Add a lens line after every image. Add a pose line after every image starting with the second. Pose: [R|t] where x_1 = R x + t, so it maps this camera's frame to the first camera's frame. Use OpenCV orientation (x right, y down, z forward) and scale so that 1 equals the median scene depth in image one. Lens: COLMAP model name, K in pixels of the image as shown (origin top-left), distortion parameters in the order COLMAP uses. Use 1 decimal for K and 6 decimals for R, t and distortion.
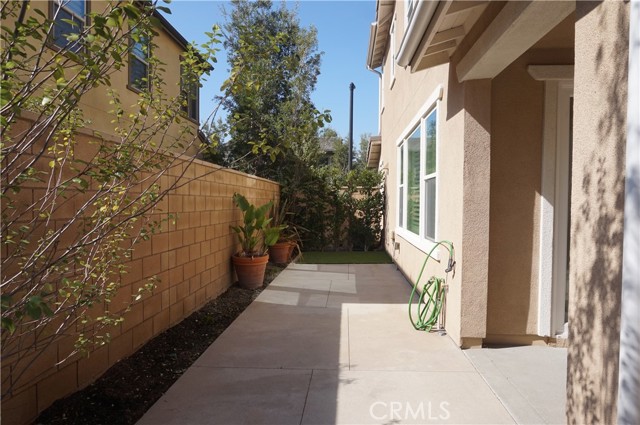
lens RADIAL K [[427.7, 0, 319.5], [0, 427.7, 215.0], [0, 0, 1]] dist [-0.010812, 0.000261]
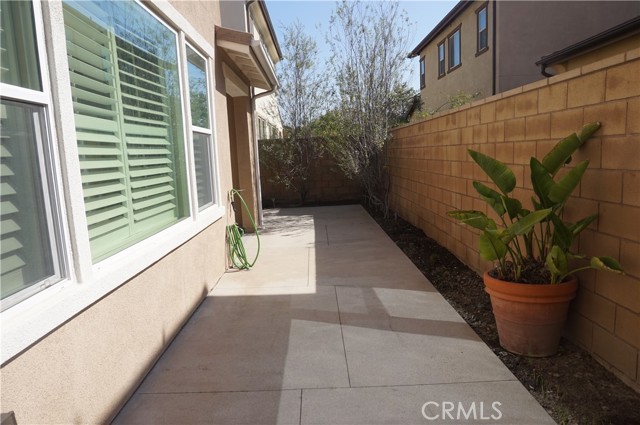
lens RADIAL K [[427.7, 0, 319.5], [0, 427.7, 215.0], [0, 0, 1]] dist [-0.010812, 0.000261]
pose [[-0.995807, 0.055479, -0.072737, 0.102861], [0.042054, 0.983742, 0.174592, -0.069406], [0.081240, 0.170801, -0.981951, 1.888634]]
